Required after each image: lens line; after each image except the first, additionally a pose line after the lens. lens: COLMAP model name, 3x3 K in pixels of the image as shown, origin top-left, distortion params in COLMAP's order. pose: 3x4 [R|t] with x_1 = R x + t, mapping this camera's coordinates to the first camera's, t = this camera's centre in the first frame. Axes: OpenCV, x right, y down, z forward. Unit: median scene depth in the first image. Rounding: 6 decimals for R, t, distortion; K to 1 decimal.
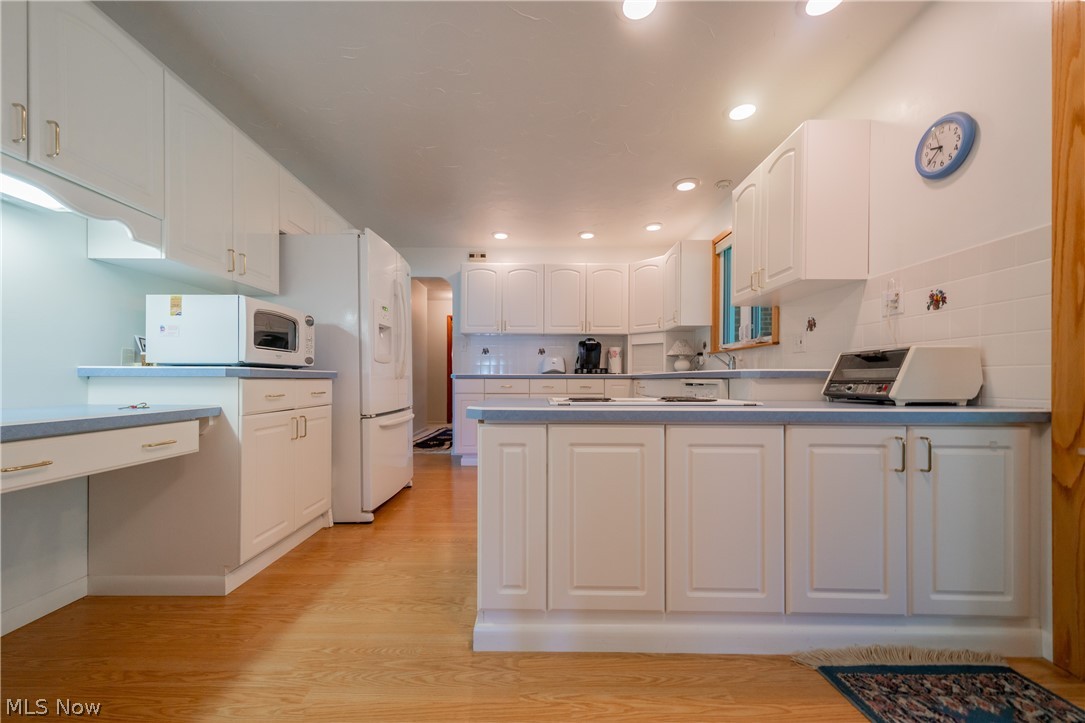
lens RADIAL K [[424.3, 0, 539.0], [0, 424.3, 382.6], [0, 0, 1]] dist [-0.000961, -0.000140]
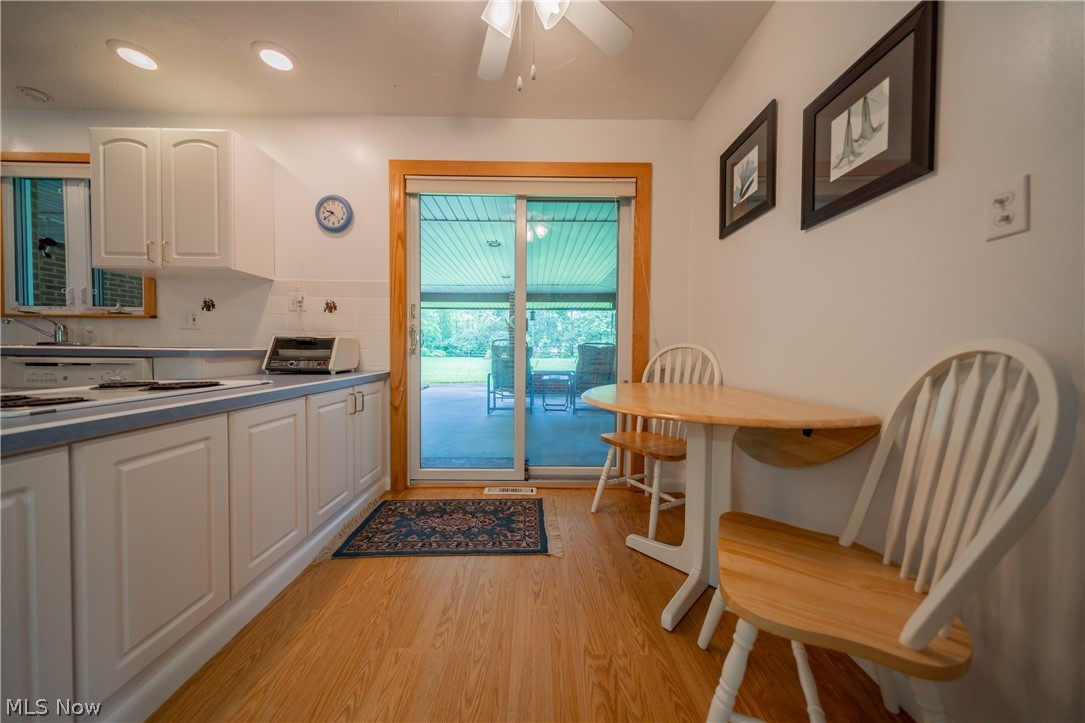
lens RADIAL K [[347.8, 0, 542.4], [0, 347.8, 356.6], [0, 0, 1]] dist [0.002175, -0.000009]
pose [[-0.024075, -0.025367, 0.999388, -0.205028], [-0.002338, 0.999677, 0.025318, -0.020288], [-0.999707, -0.001727, -0.024127, 0.111770]]
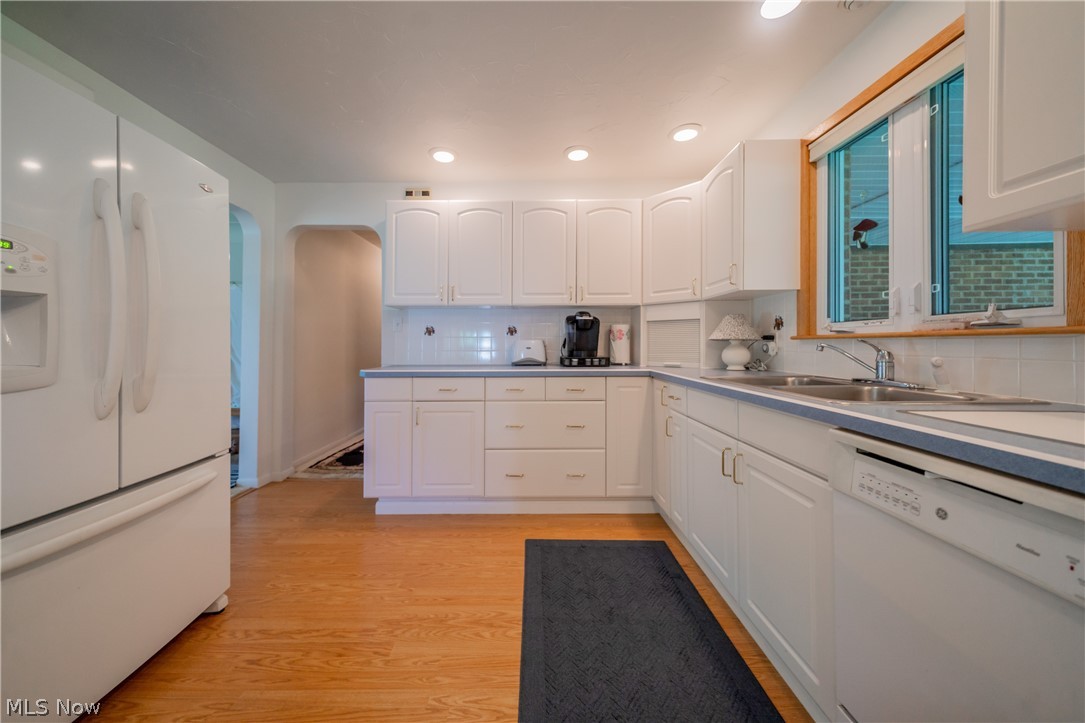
lens RADIAL K [[361.9, 0, 508.8], [0, 361.9, 341.8], [0, 0, 1]] dist [-0.001994, -0.000180]
pose [[0.996258, 0.002188, -0.086398, 0.066642], [-0.003228, 0.999924, -0.011894, -0.062568], [0.086365, 0.012128, 0.996190, 0.527417]]
